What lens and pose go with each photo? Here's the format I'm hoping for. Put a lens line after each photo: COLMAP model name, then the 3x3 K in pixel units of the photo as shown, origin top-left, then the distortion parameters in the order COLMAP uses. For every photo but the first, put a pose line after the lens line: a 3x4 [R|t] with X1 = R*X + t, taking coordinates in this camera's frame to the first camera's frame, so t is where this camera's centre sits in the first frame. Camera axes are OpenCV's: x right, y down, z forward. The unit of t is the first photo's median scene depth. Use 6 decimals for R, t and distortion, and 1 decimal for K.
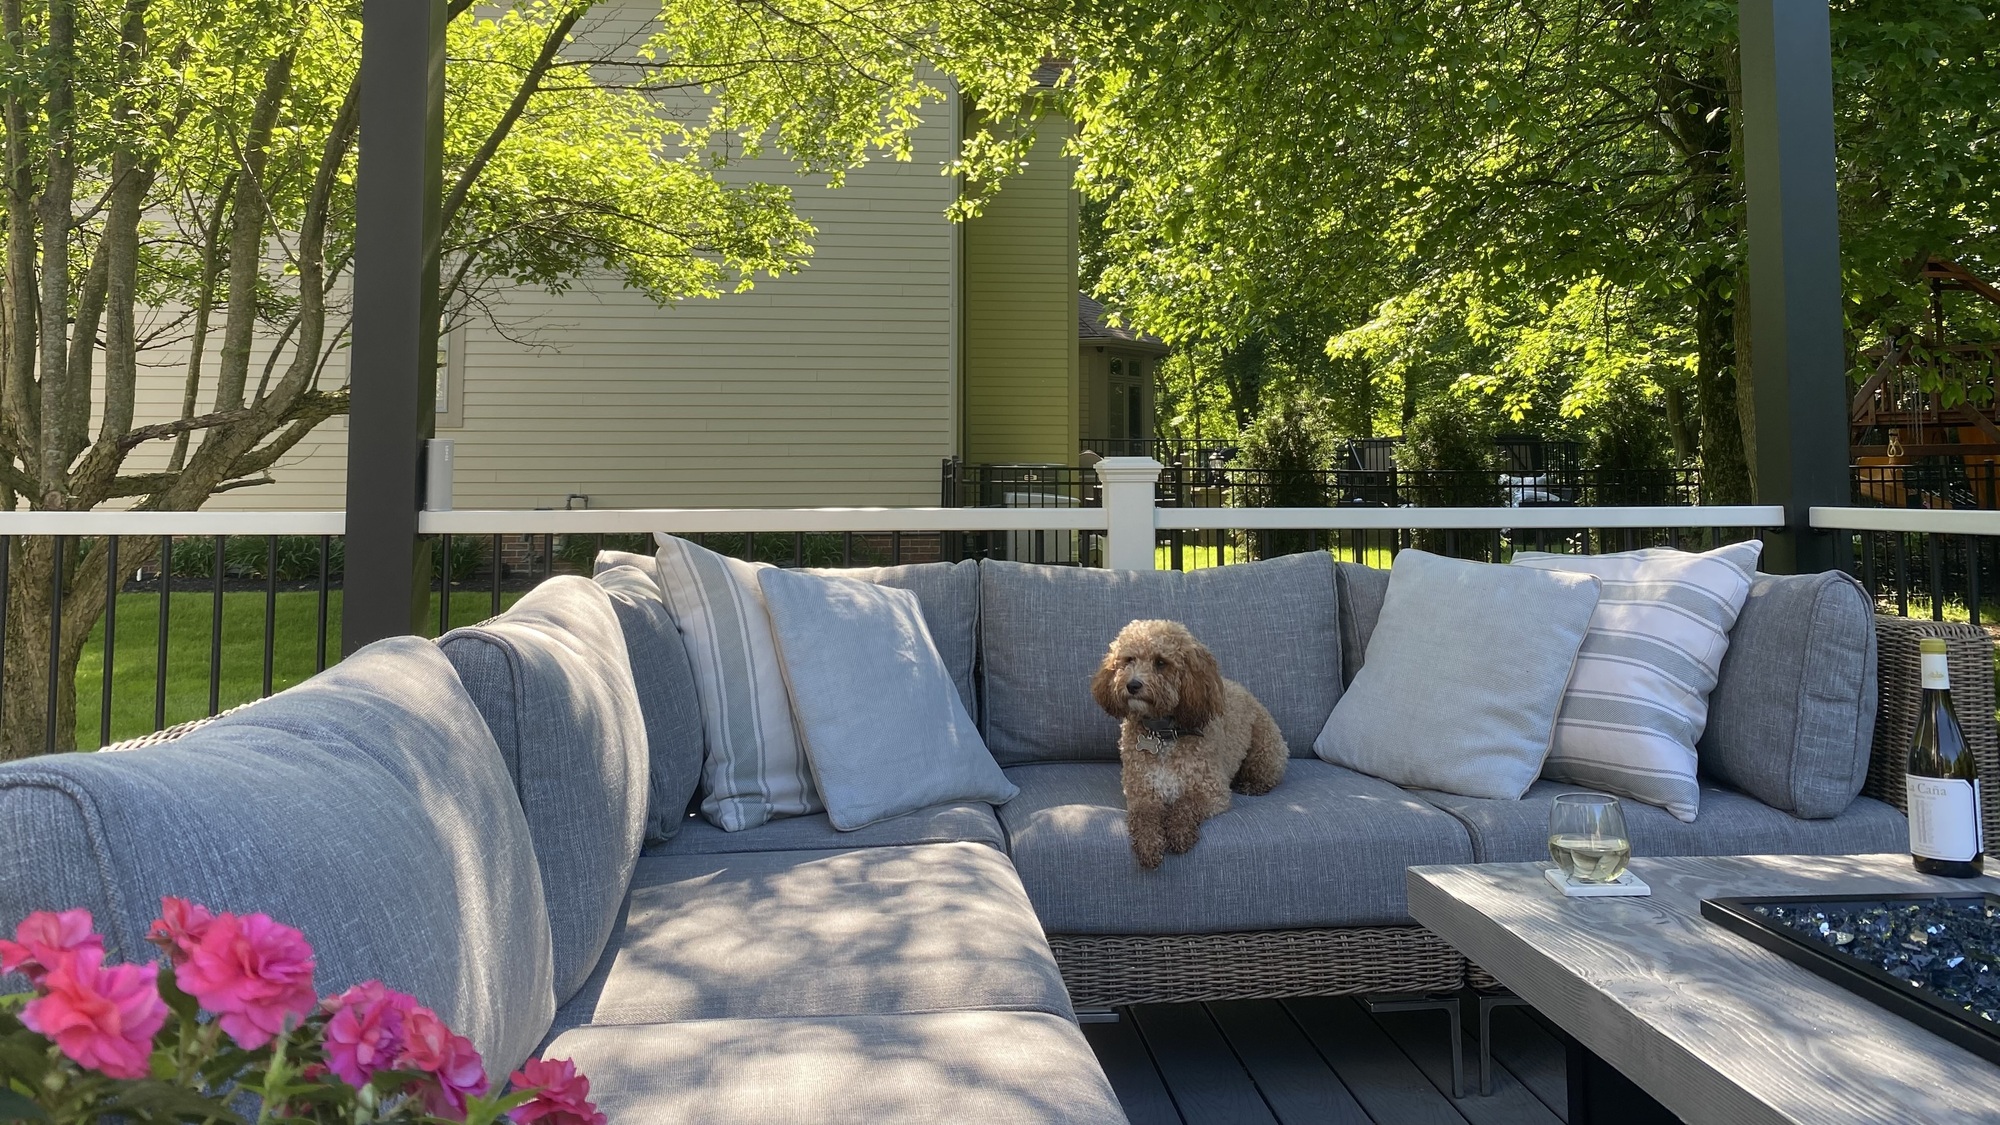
lens RADIAL K [[1542.5, 0, 999.7], [0, 1542.5, 337.1], [0, 0, 1]] dist [0.002996, -0.010613]
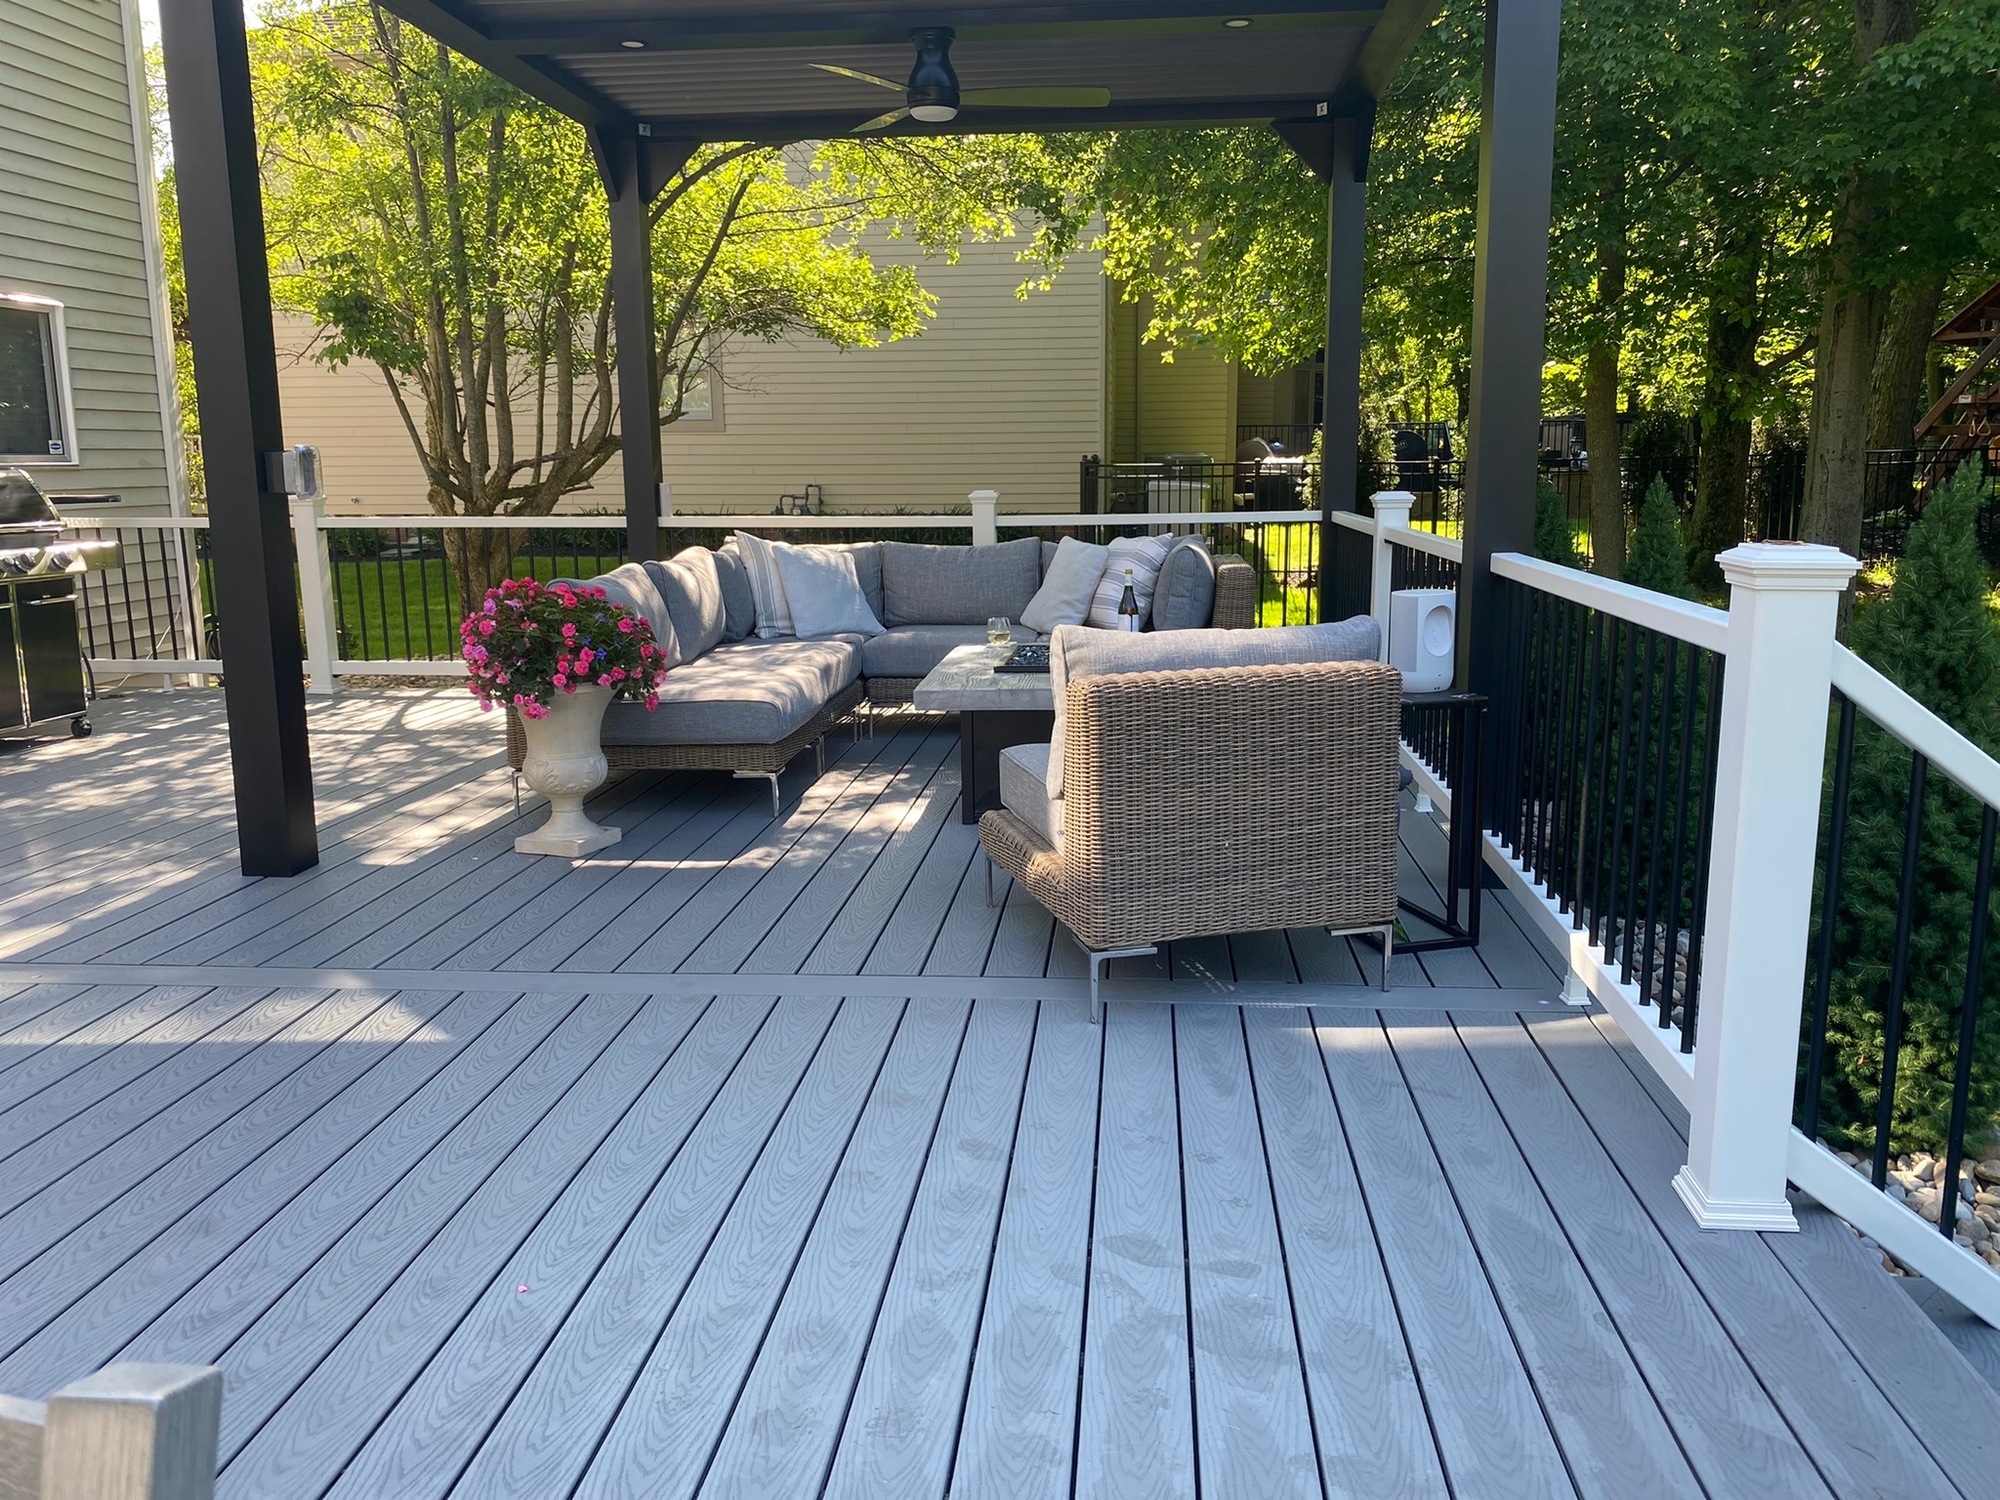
lens RADIAL K [[1566.0, 0, 1000.0], [0, 1566.0, 750.0], [0, 0, 1]] dist [0.054969, -0.088410]
pose [[0.982423, 0.023320, -0.185204, 0.554030], [0.029240, 0.960691, 0.276075, -0.183265], [0.184362, -0.276638, 0.943124, -1.177041]]
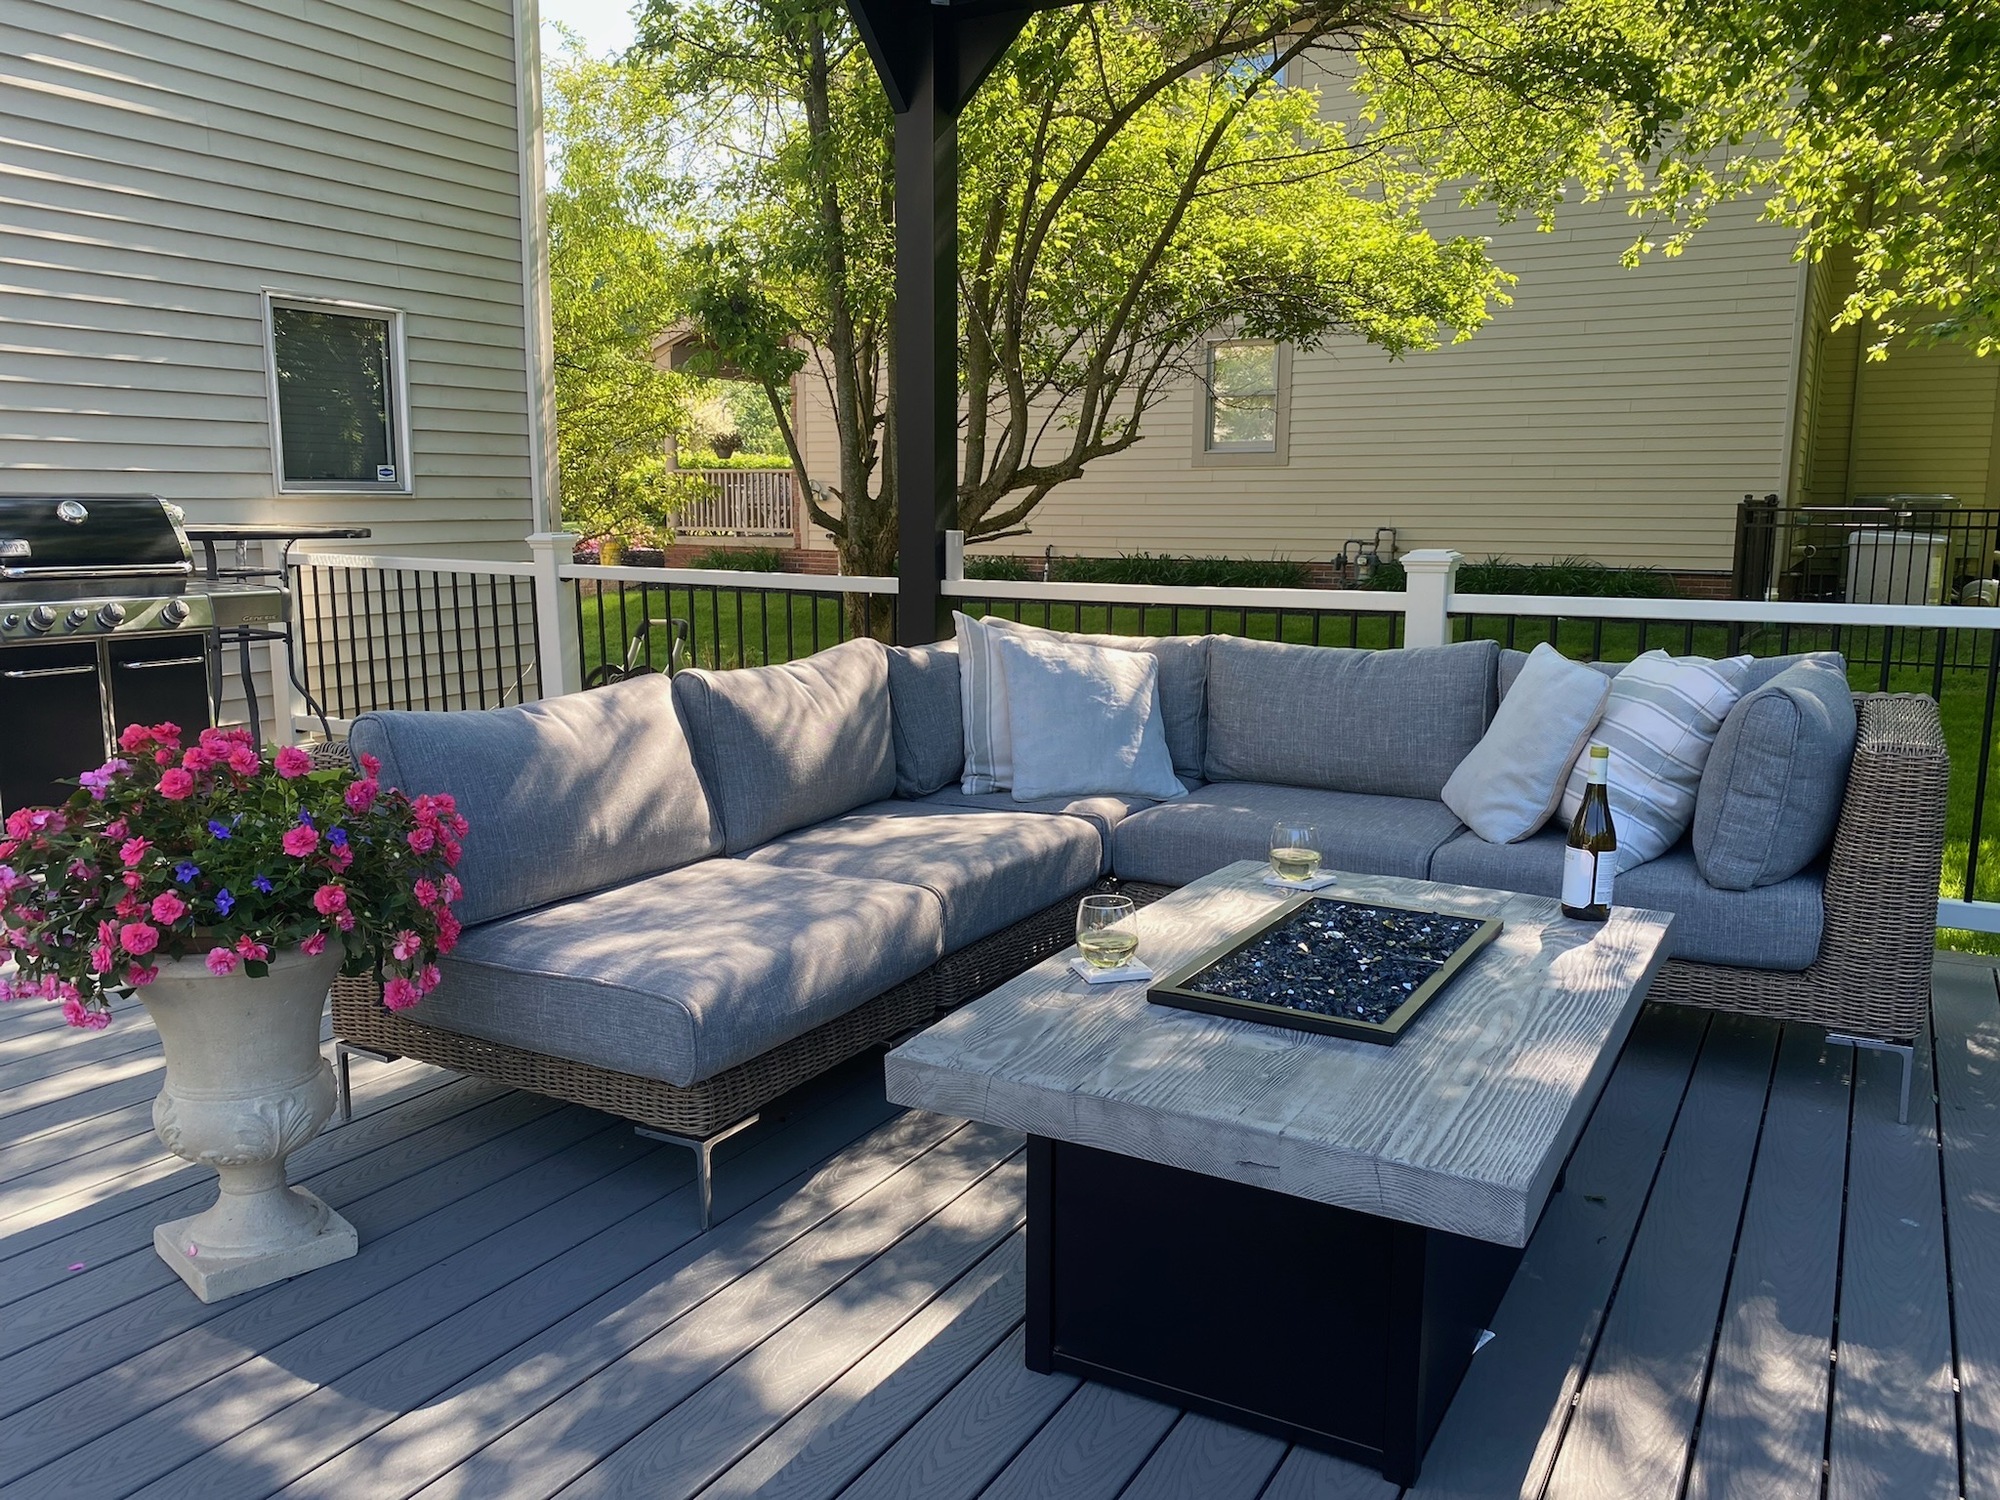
lens RADIAL K [[1537.1, 0, 973.7], [0, 1537.1, 751.1], [0, 0, 1]] dist [0.053126, -0.080513]
pose [[0.809823, 0.095352, -0.578874, 0.558072], [0.056030, 0.969623, 0.238101, -0.083555], [0.583993, -0.225254, 0.779880, -0.193191]]
